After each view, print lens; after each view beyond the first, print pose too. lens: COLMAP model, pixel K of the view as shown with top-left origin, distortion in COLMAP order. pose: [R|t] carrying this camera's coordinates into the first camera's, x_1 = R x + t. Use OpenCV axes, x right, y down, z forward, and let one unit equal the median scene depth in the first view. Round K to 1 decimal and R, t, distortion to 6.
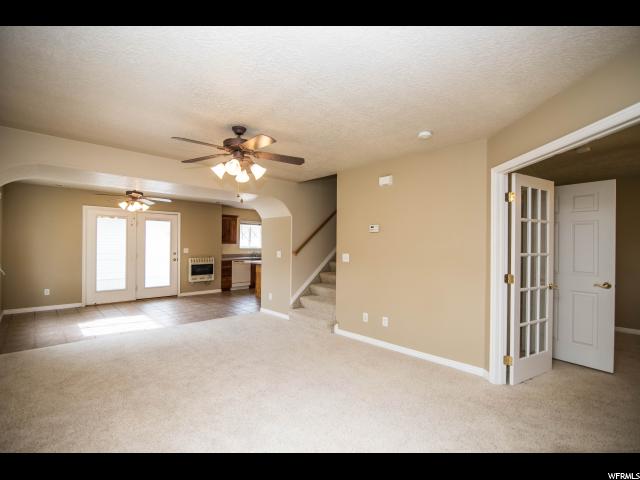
lens RADIAL K [[303.5, 0, 318.0], [0, 303.5, 242.1], [0, 0, 1]] dist [-0.005927, -0.000758]
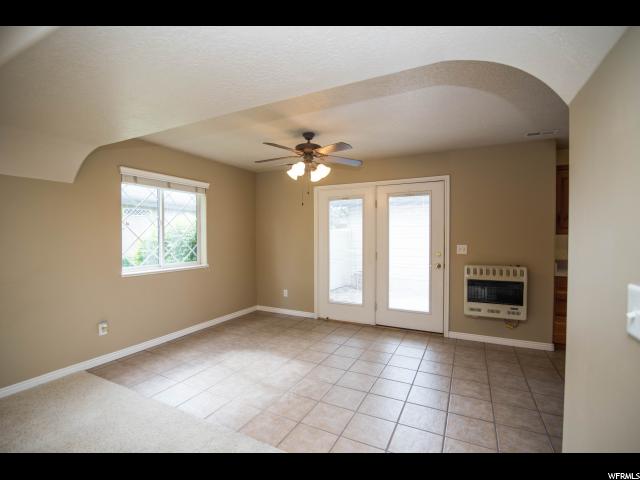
lens RADIAL K [[303.5, 0, 320.1], [0, 303.5, 244.0], [0, 0, 1]] dist [-0.005927, -0.000758]
pose [[0.324001, 0.009862, -0.946005, -0.037109], [0.002768, 0.999932, 0.011372, 0.012573], [0.946053, -0.006303, 0.323951, 0.620054]]
